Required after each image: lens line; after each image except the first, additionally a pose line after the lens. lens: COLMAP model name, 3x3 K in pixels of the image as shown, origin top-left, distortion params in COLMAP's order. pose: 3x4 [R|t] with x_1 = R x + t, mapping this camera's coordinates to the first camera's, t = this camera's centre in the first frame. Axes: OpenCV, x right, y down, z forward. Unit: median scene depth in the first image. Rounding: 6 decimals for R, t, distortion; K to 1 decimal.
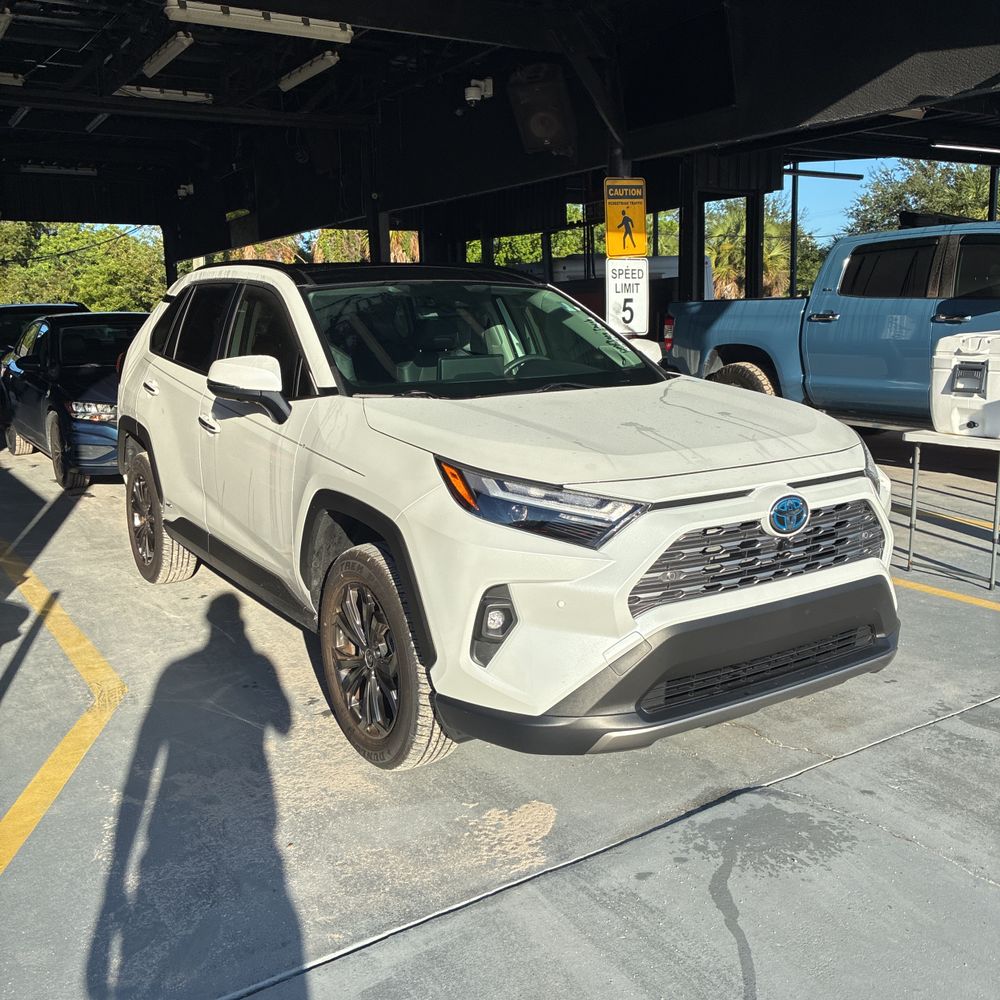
lens RADIAL K [[1009.6, 0, 499.4], [0, 1009.6, 490.8], [0, 0, 1]] dist [0.025860, -0.008001]
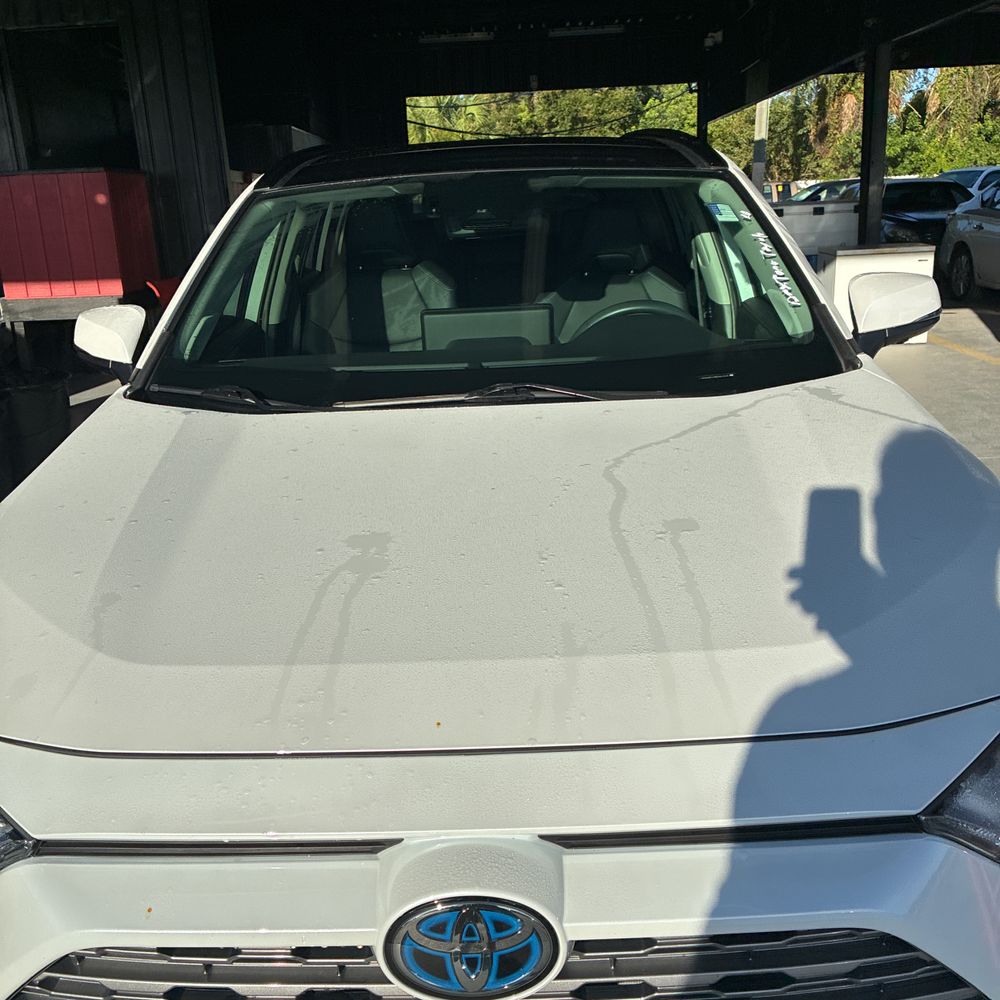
lens RADIAL K [[1005.1, 0, 500.0], [0, 1005.1, 500.0], [0, 0, 1]] dist [0.008133, 0.026639]
pose [[0.825782, 0.150523, -0.543532, 0.428351], [-0.072054, 0.983986, 0.163031, -0.165151], [0.559368, -0.095465, 0.823404, 0.718458]]
